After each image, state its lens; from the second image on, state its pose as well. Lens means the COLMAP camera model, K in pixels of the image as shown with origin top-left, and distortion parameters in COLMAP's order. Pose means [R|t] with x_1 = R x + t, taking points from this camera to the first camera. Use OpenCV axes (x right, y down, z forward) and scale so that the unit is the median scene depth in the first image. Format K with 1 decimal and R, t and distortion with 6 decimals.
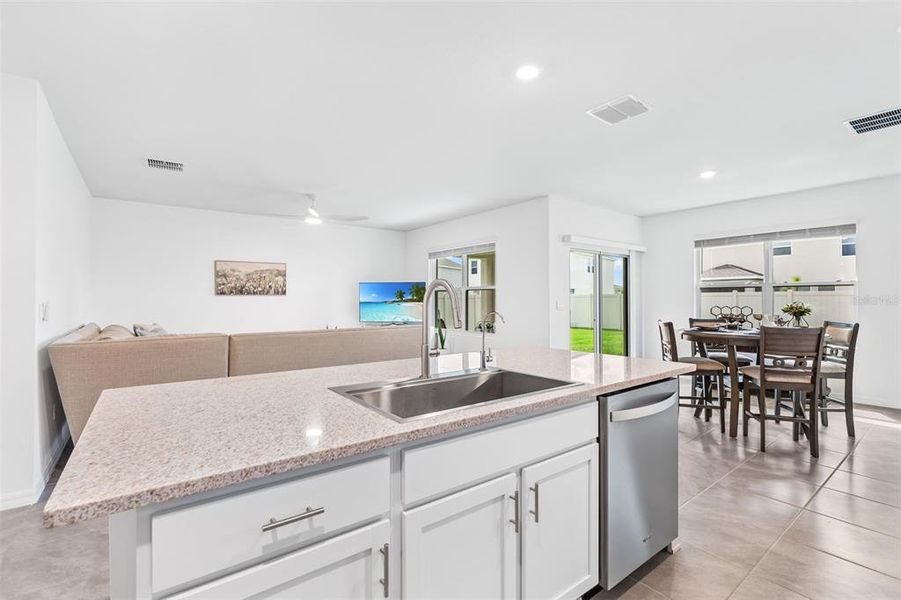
lens RADIAL K [[408.4, 0, 441.6], [0, 408.4, 301.1], [0, 0, 1]] dist [-0.015016, 0.000018]
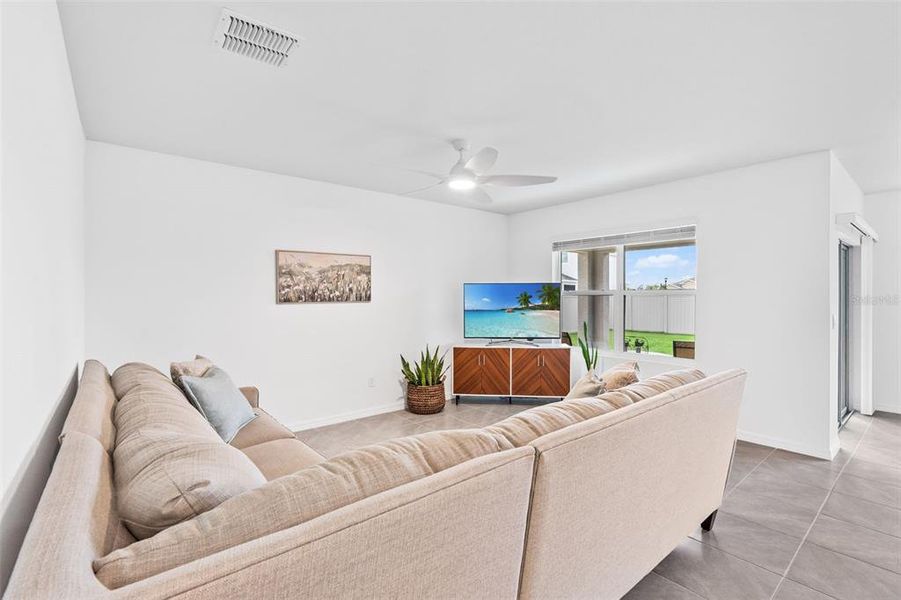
lens RADIAL K [[408.4, 0, 456.5], [0, 408.4, 296.4], [0, 0, 1]] dist [-0.015016, 0.000018]
pose [[0.995914, -0.005820, 0.090115, -0.302169], [0.006383, 0.999962, -0.005957, -0.018848], [-0.090077, 0.006508, 0.995914, 0.302706]]
